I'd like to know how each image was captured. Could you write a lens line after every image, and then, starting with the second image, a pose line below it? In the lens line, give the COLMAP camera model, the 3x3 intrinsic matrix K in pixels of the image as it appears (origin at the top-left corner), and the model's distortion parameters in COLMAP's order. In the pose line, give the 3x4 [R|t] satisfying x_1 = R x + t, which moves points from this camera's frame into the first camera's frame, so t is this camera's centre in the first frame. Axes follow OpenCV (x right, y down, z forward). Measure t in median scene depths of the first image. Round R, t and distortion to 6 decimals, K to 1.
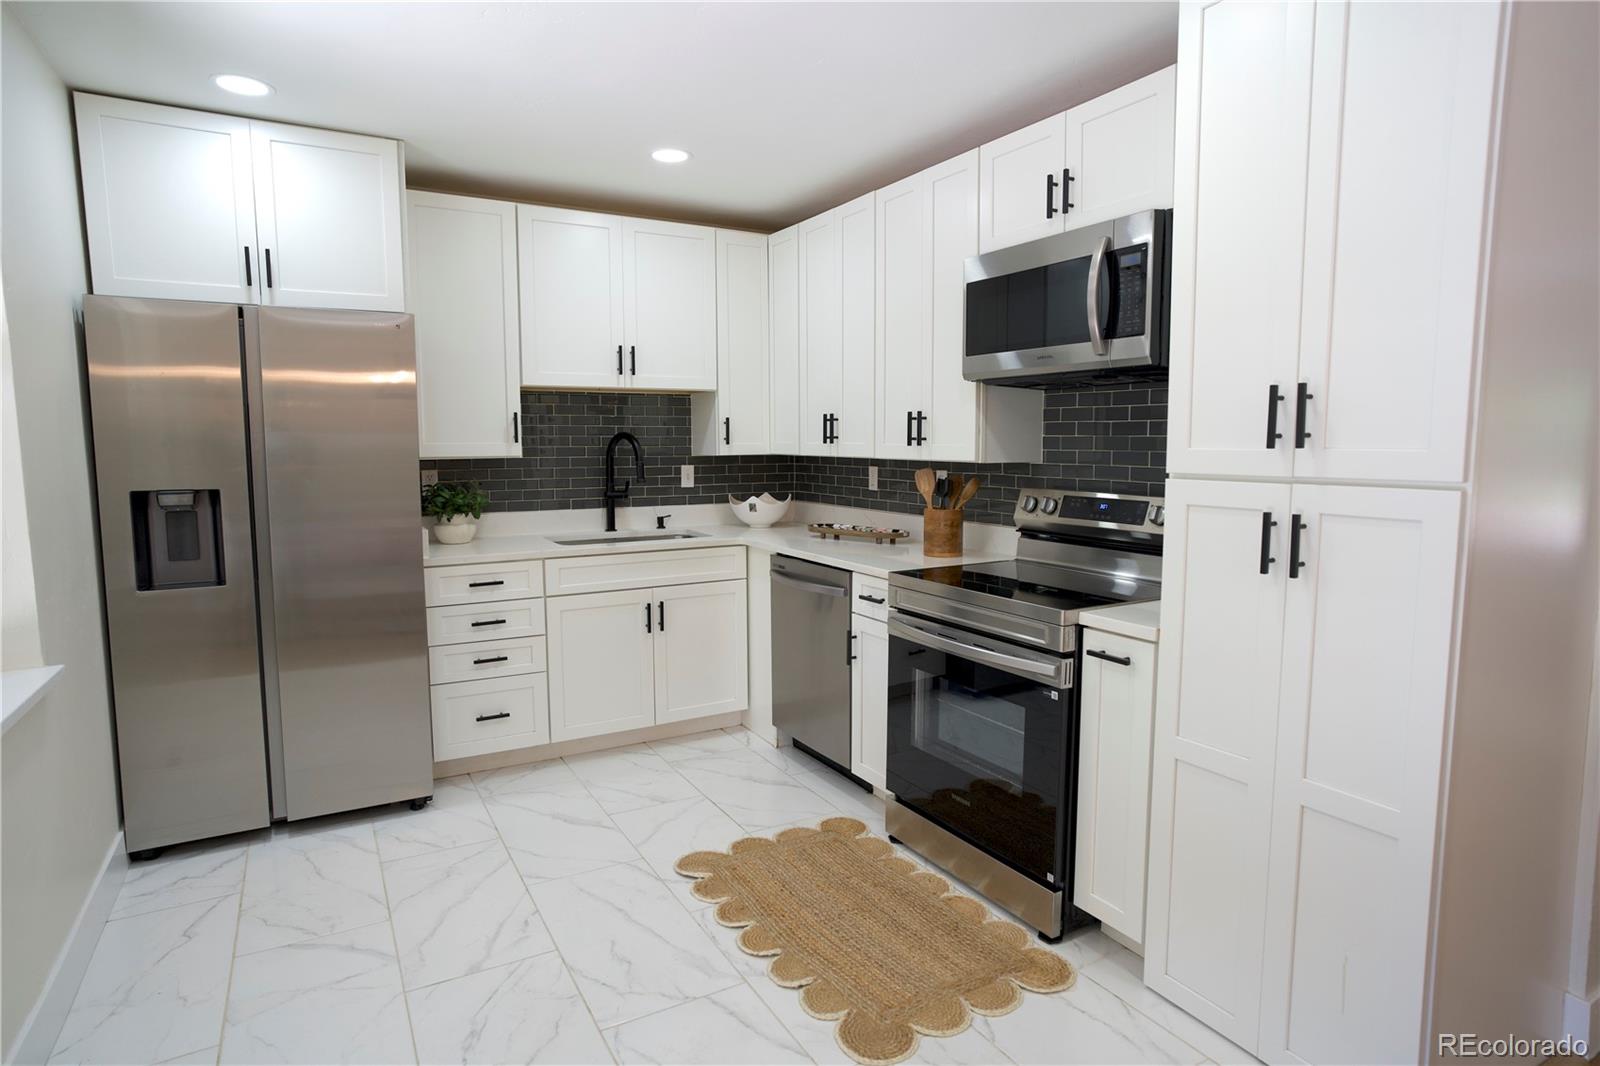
lens RADIAL K [[871.2, 0, 796.6], [0, 871.2, 529.7], [0, 0, 1]] dist [-0.054987, 0.040258]
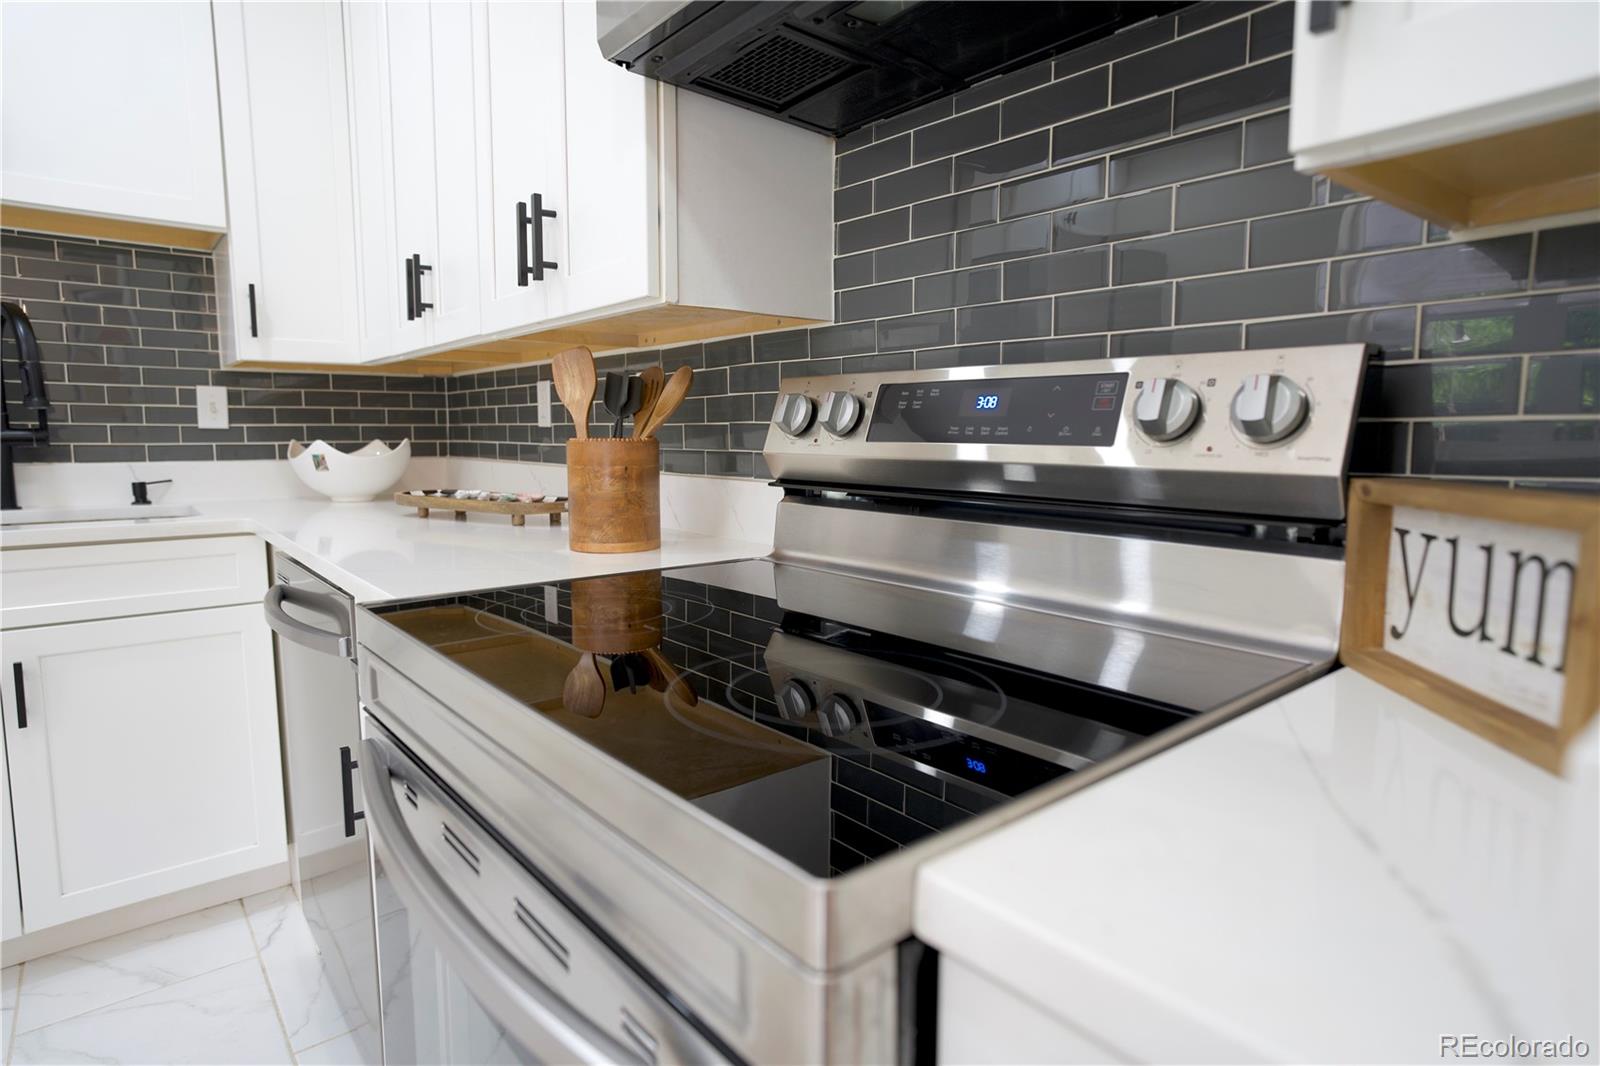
lens RADIAL K [[871.2, 0, 796.6], [0, 871.2, 529.7], [0, 0, 1]] dist [-0.054987, 0.040258]
pose [[0.985350, -0.015158, 0.169869, 0.180809], [0.013420, 0.999845, 0.011378, 0.016423], [-0.170015, -0.008931, 0.985401, 0.551922]]
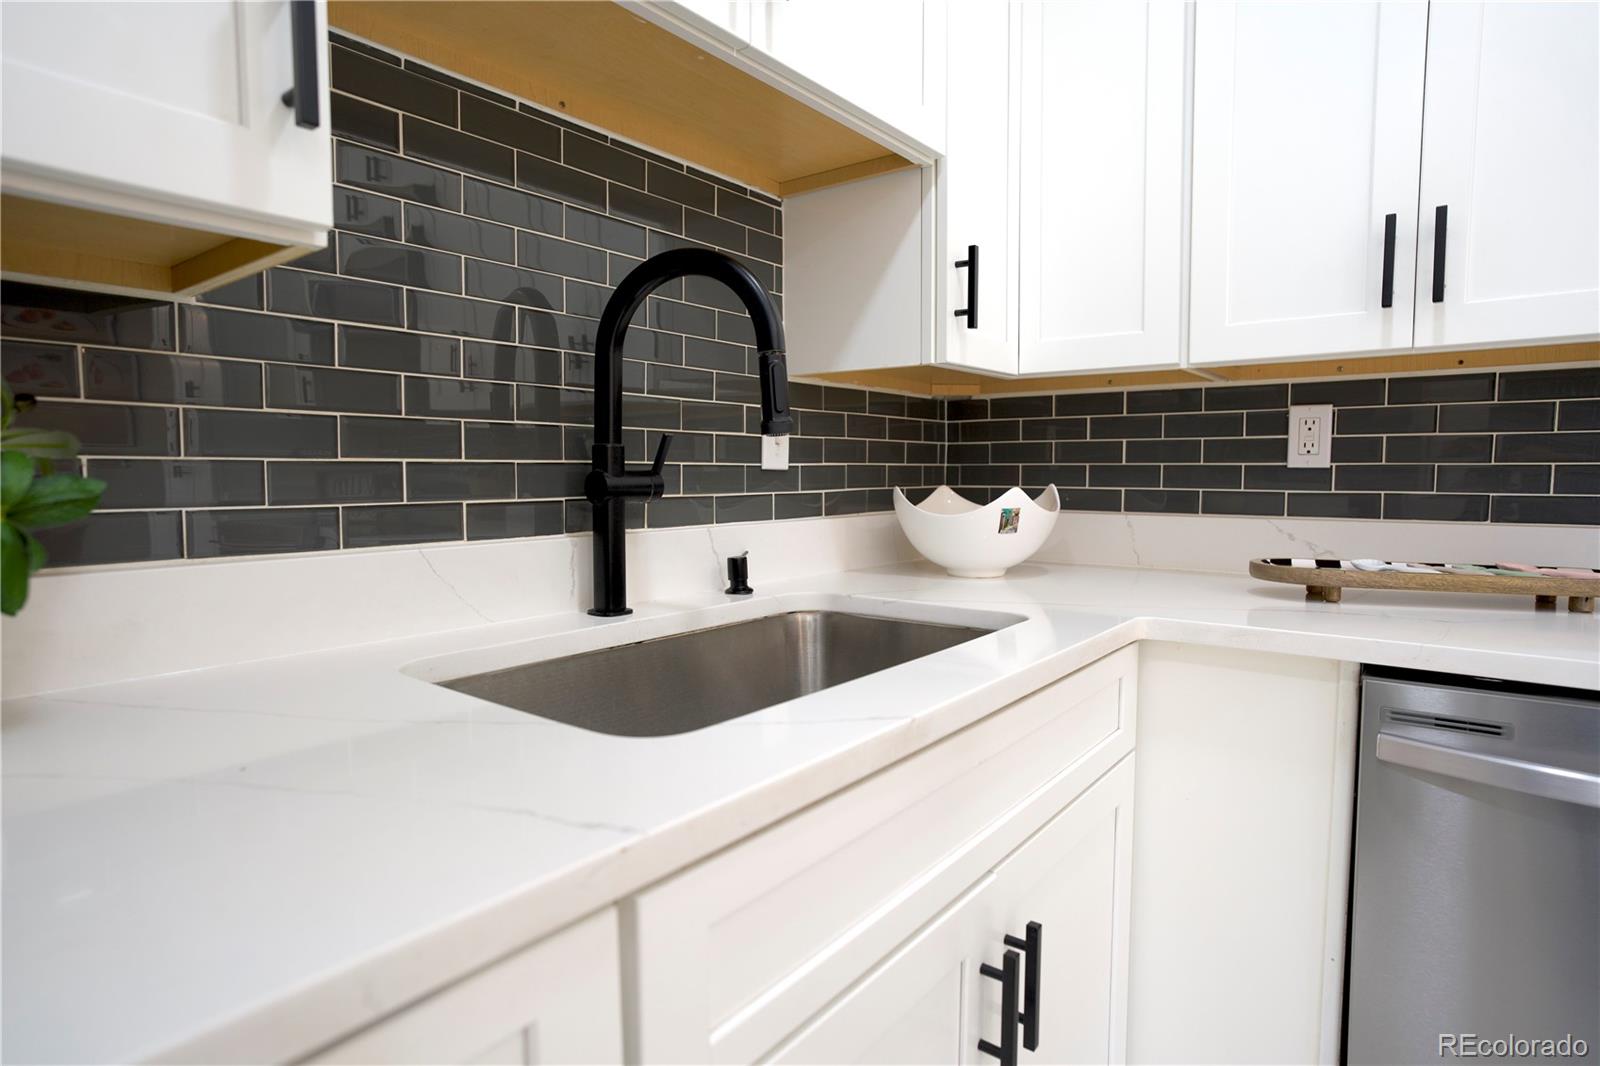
lens RADIAL K [[871.2, 0, 796.6], [0, 871.2, 529.7], [0, 0, 1]] dist [-0.054987, 0.040258]
pose [[0.927006, -0.027126, 0.374064, -0.325284], [0.040688, 0.998768, -0.028405, -0.019447], [-0.372833, 0.041552, 0.926968, 0.891723]]
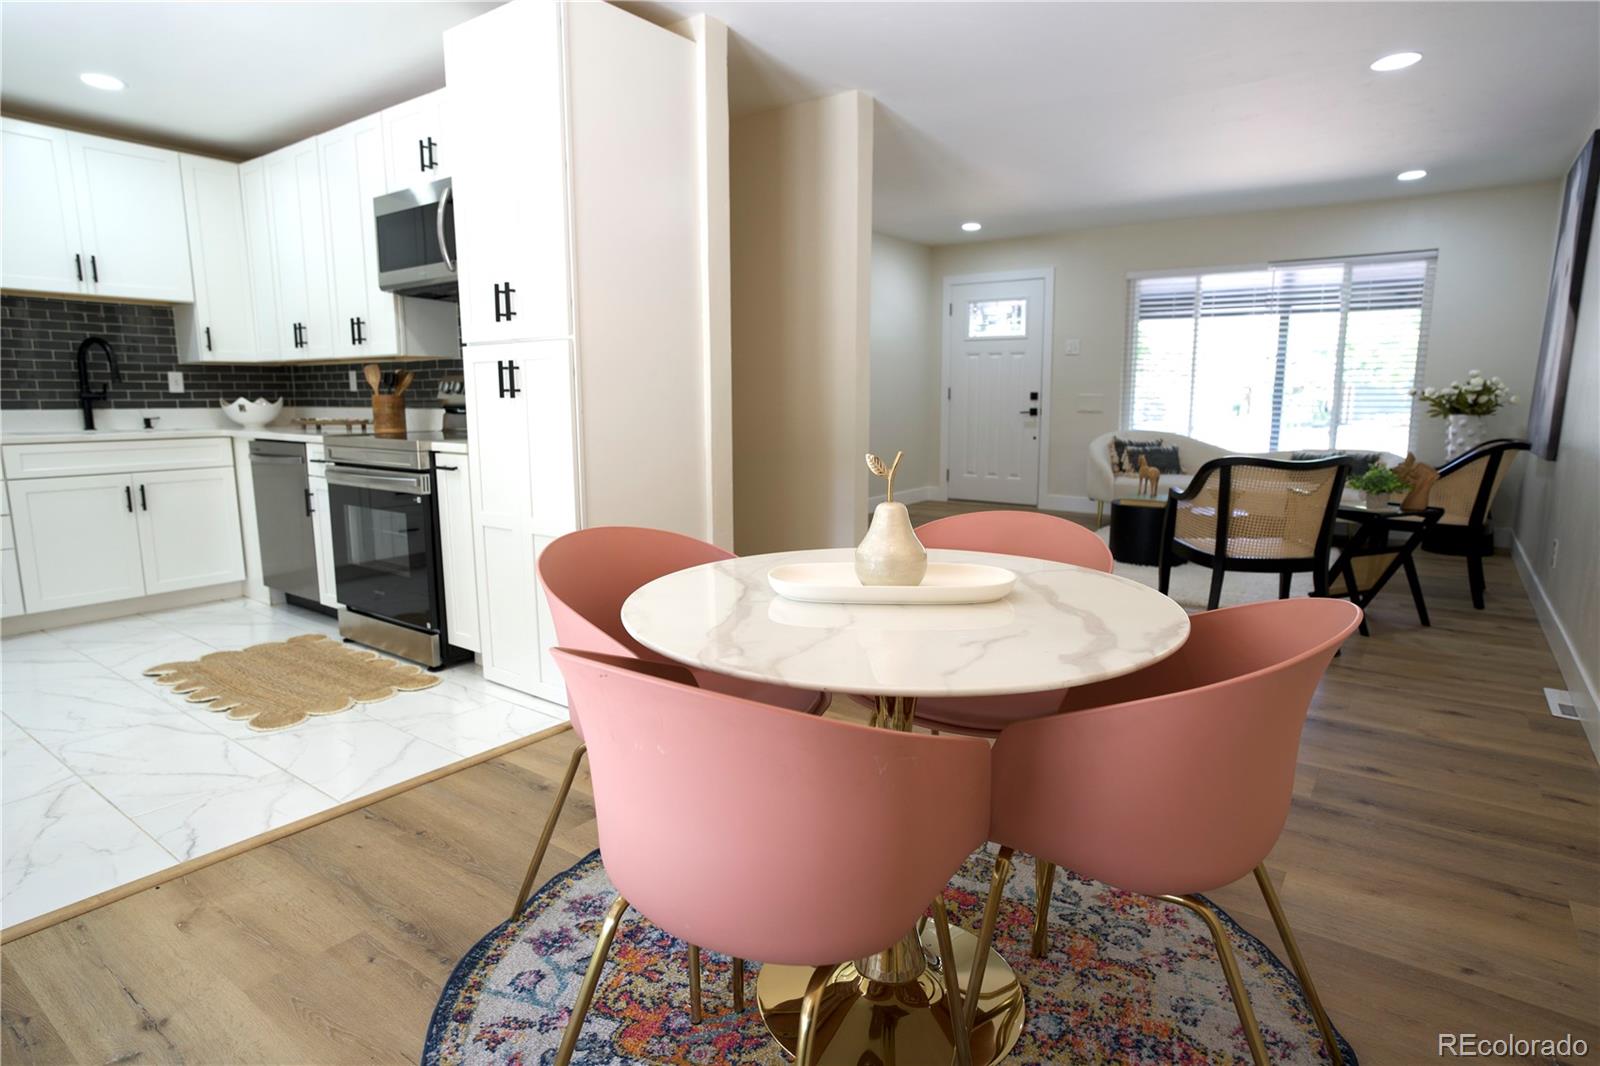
lens RADIAL K [[871.2, 0, 796.6], [0, 871.2, 529.7], [0, 0, 1]] dist [-0.054987, 0.040258]
pose [[0.915829, -0.062290, 0.396709, 0.200457], [0.041161, 0.997254, 0.061564, 0.118462], [-0.399454, -0.040053, 0.915878, -0.409219]]
